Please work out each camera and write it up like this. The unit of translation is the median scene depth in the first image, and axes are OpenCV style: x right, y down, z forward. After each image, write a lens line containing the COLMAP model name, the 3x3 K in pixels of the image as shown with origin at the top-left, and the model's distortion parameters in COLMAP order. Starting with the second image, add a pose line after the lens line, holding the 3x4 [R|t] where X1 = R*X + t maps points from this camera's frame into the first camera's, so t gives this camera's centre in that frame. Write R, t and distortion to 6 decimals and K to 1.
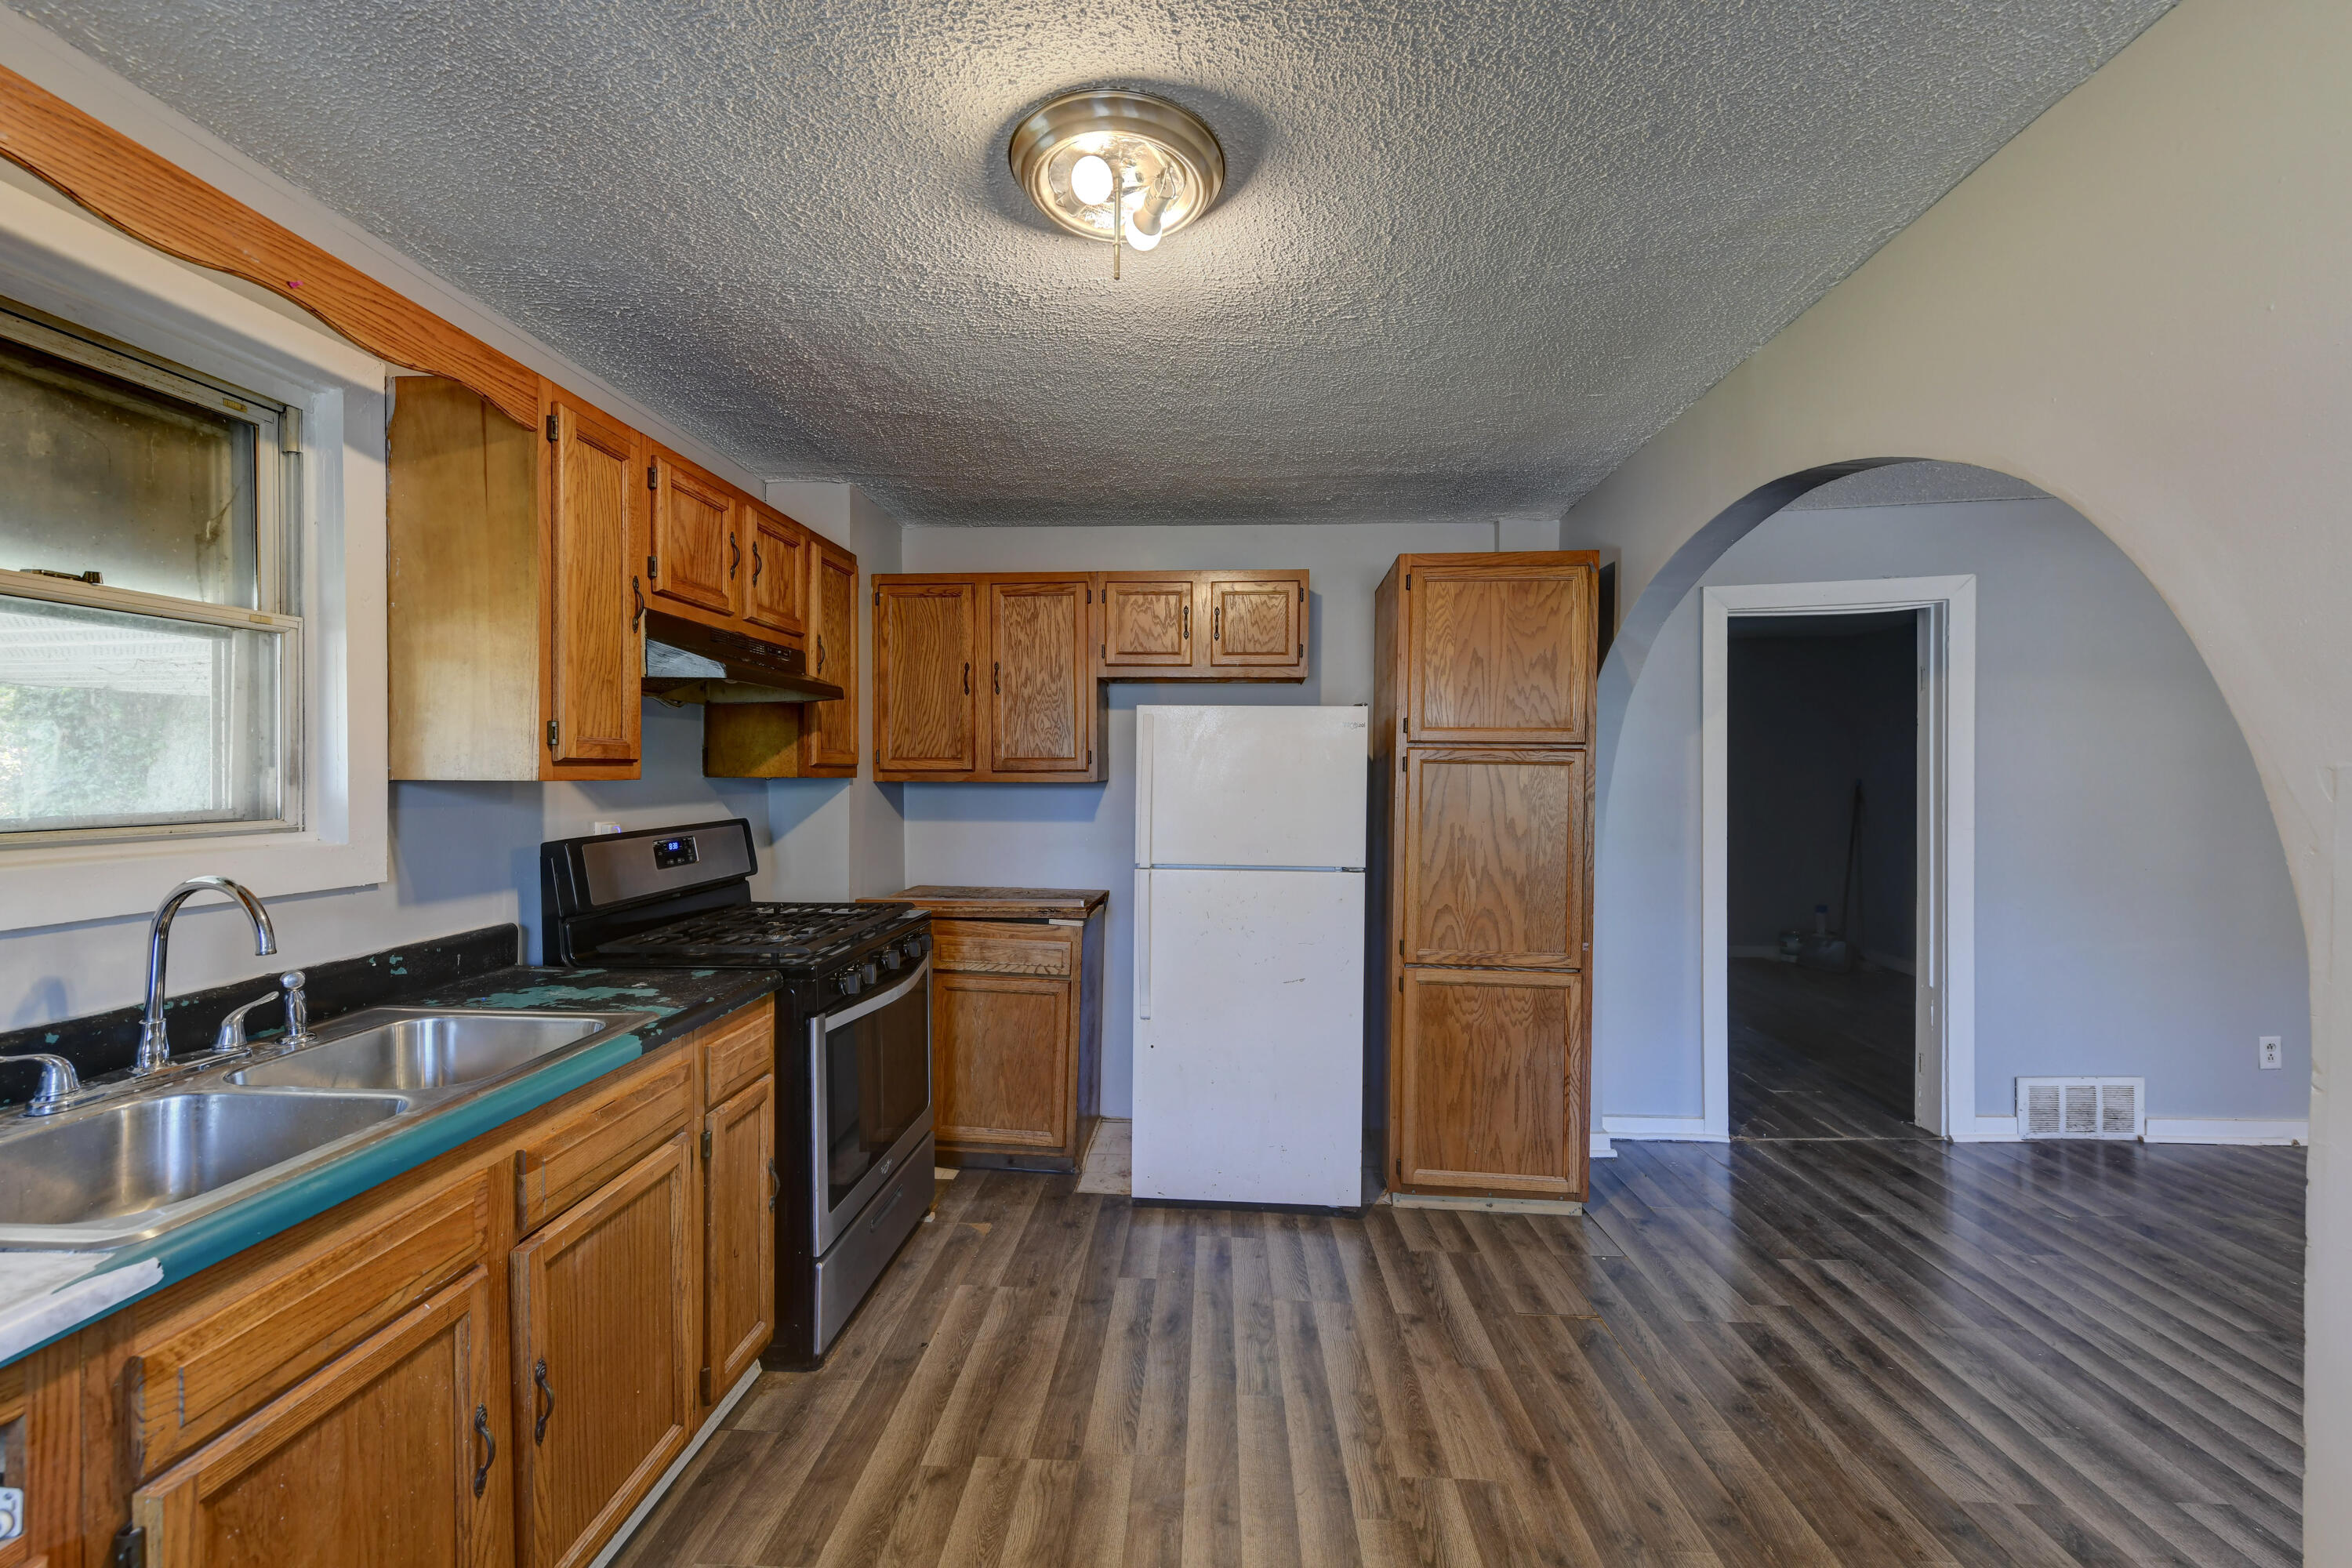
lens RADIAL K [[925.6, 0, 1158.2], [0, 925.6, 777.6], [0, 0, 1]] dist [0.002441, 0.000089]
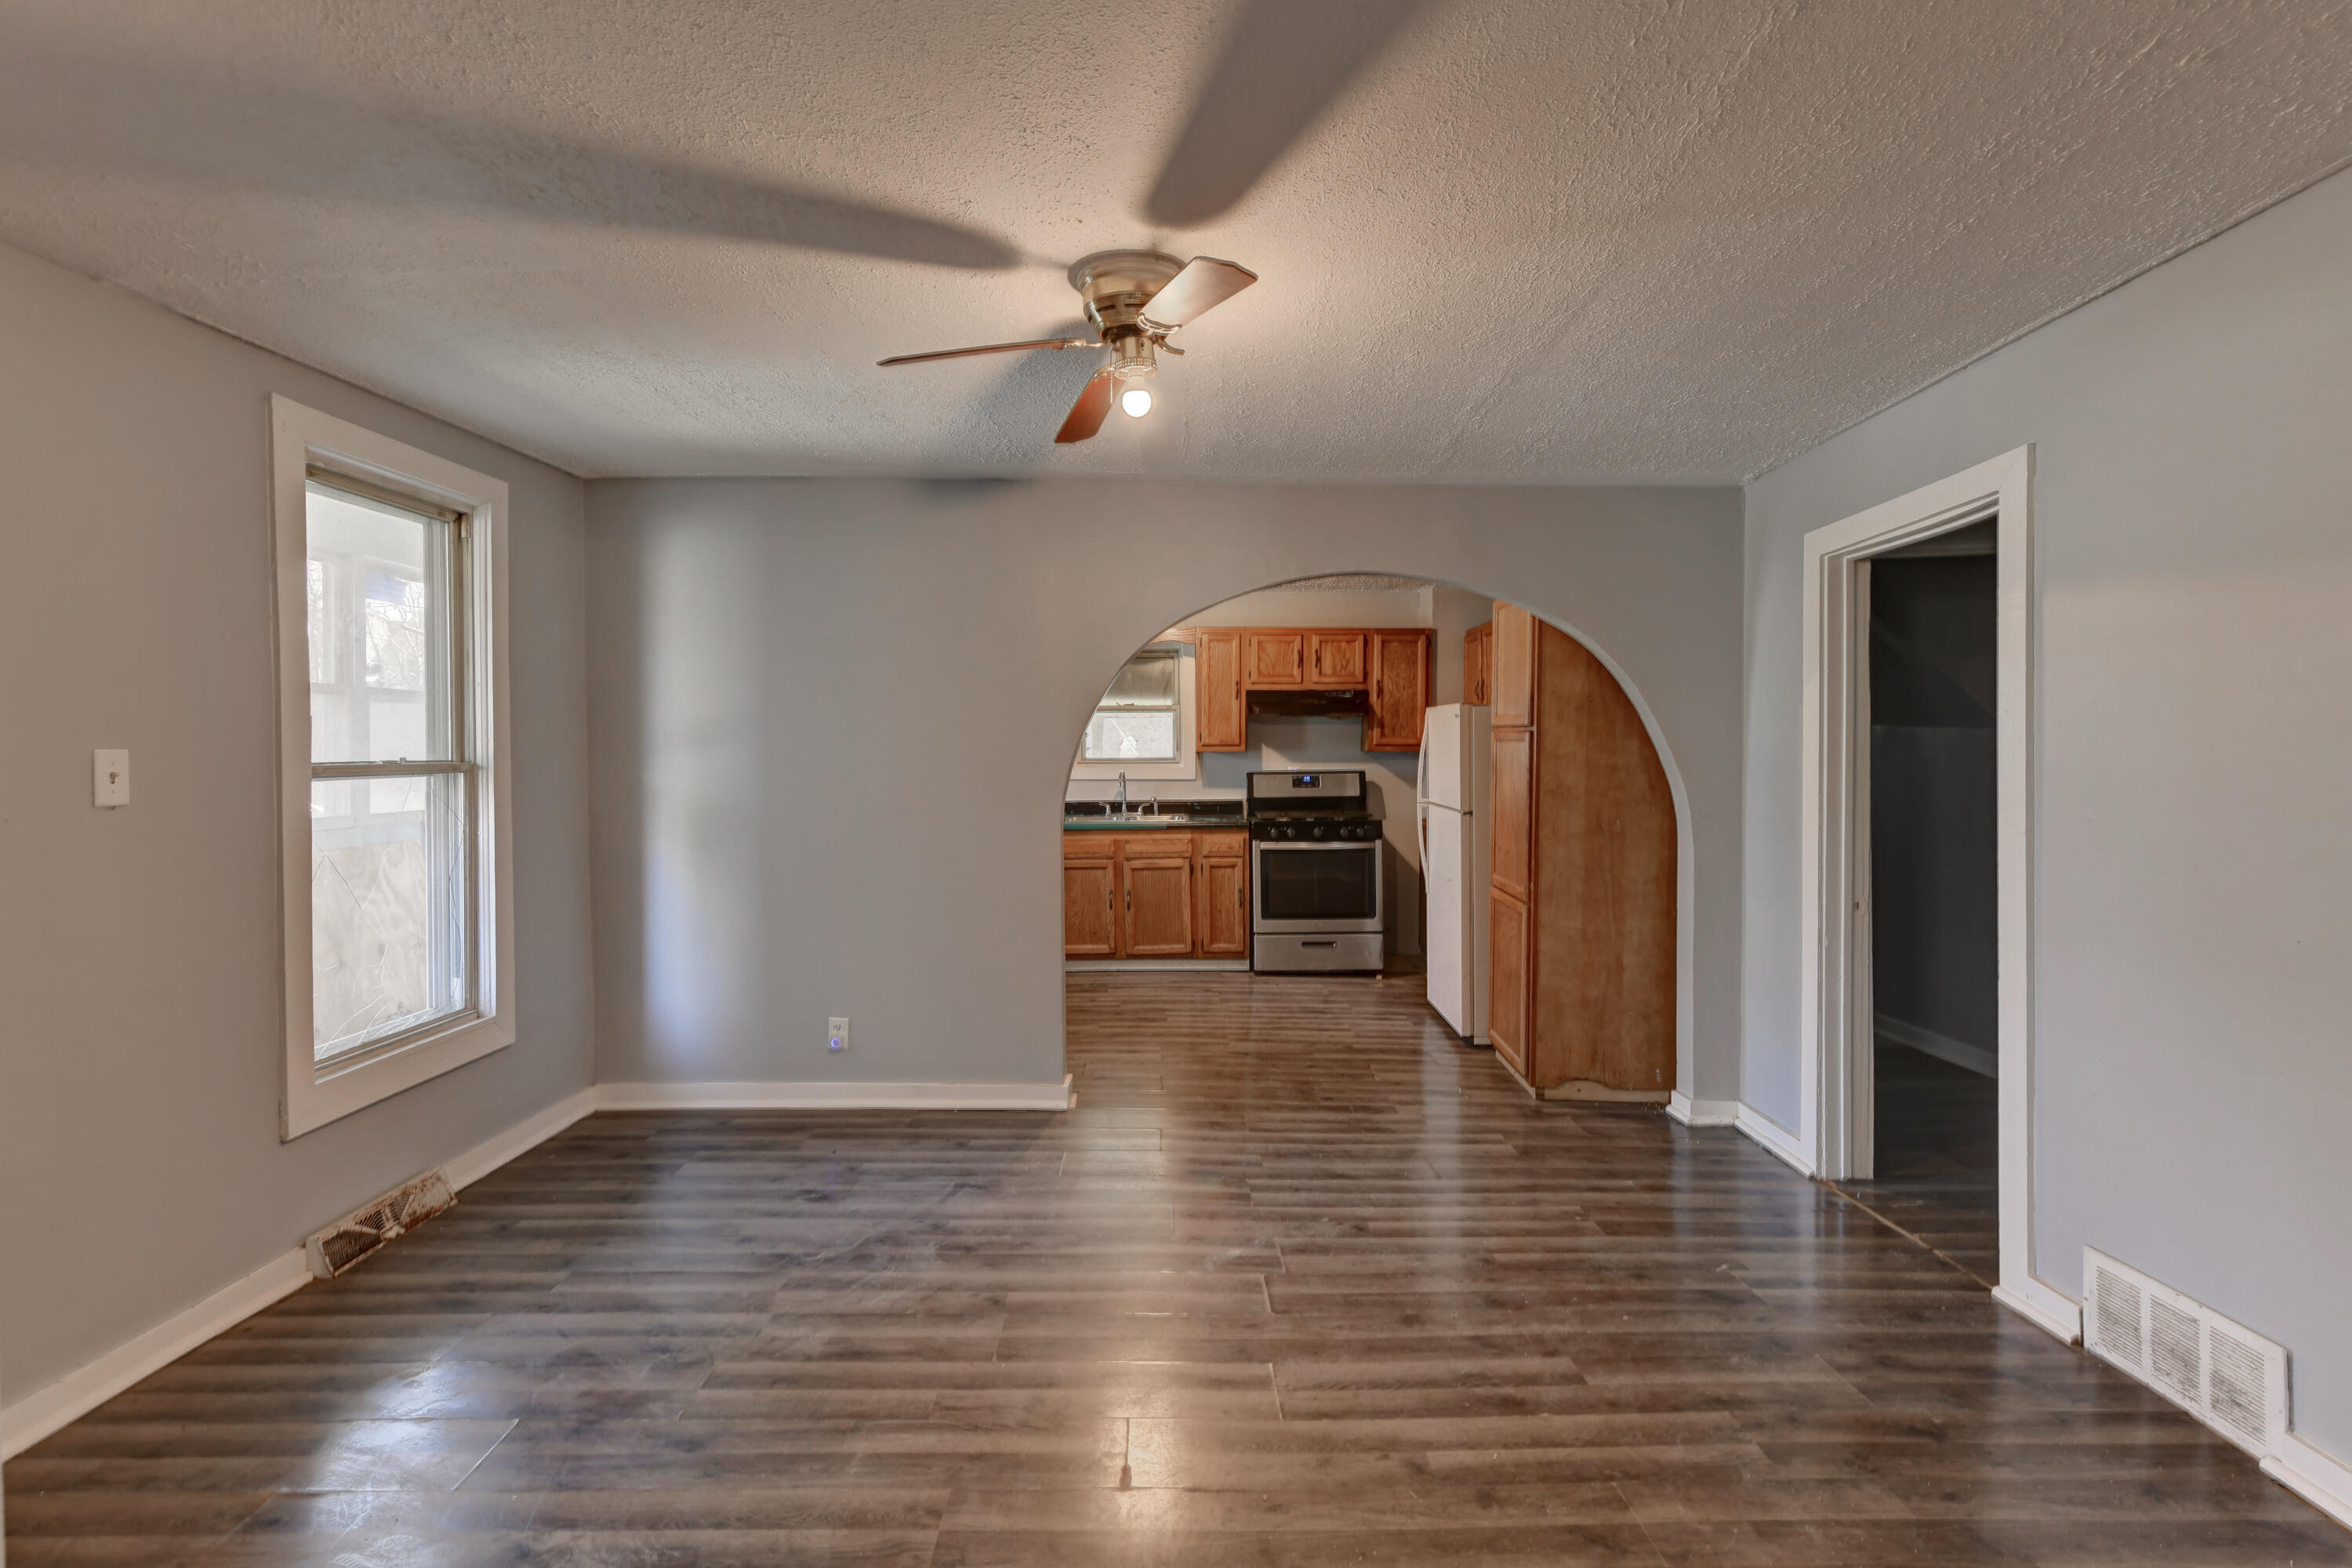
lens RADIAL K [[1081.0, 0, 1180.1], [0, 1081.0, 759.6], [0, 0, 1]] dist [0.001454, -0.000784]
pose [[0.062087, 0.010716, -0.998013, 1.608609], [-0.003694, 0.999938, 0.010507, -0.003544], [0.998064, 0.003034, 0.062122, 0.359014]]
